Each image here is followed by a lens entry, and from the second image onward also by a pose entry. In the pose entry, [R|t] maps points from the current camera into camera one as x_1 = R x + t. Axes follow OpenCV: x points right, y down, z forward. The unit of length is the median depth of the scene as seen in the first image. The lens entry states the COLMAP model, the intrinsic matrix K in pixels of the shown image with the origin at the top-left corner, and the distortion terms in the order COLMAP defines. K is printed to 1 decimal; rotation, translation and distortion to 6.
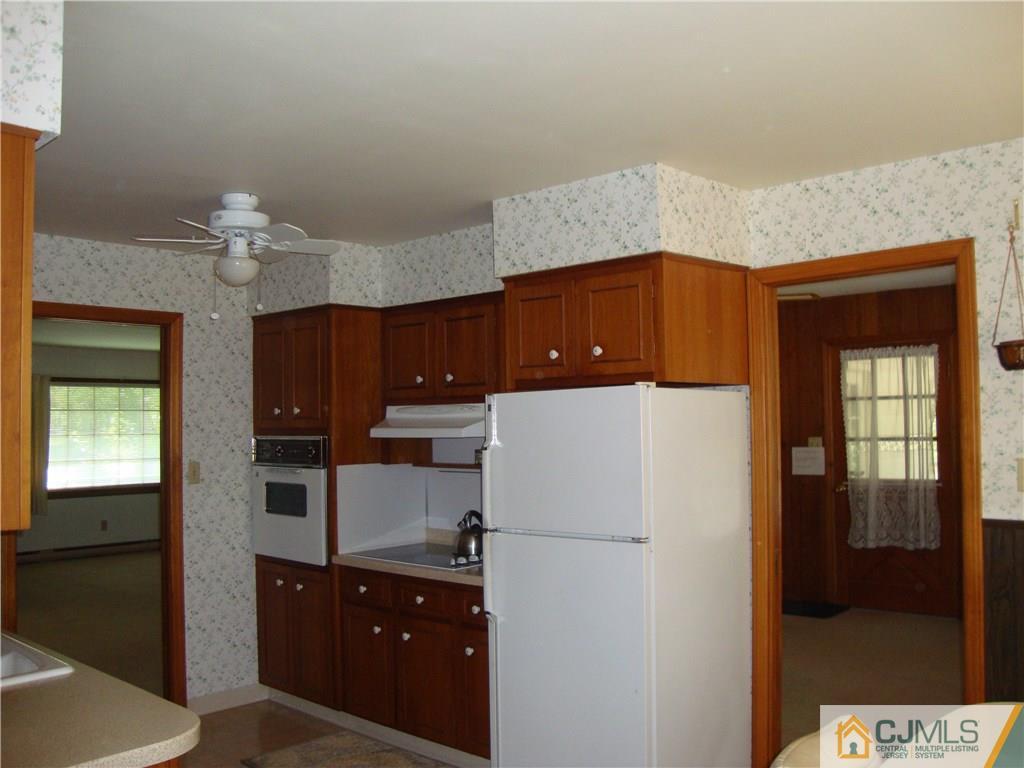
lens RADIAL K [[922.1, 0, 505.7], [0, 922.1, 379.9], [0, 0, 1]] dist [-0.185656, 0.132450]
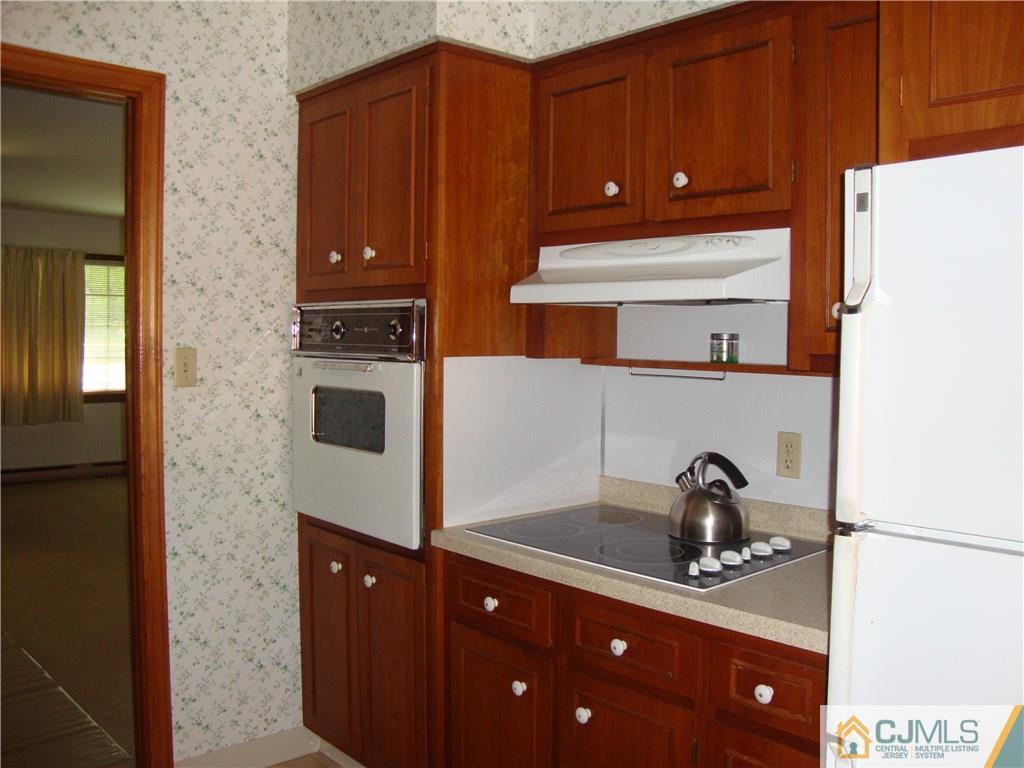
lens RADIAL K [[922.1, 0, 511.2], [0, 922.1, 385.8], [0, 0, 1]] dist [-0.185656, 0.132450]
pose [[0.994880, 0.030183, -0.096454, -0.092163], [-0.020100, 0.994390, 0.103846, 0.052682], [0.099048, -0.101375, 0.989905, 0.467813]]
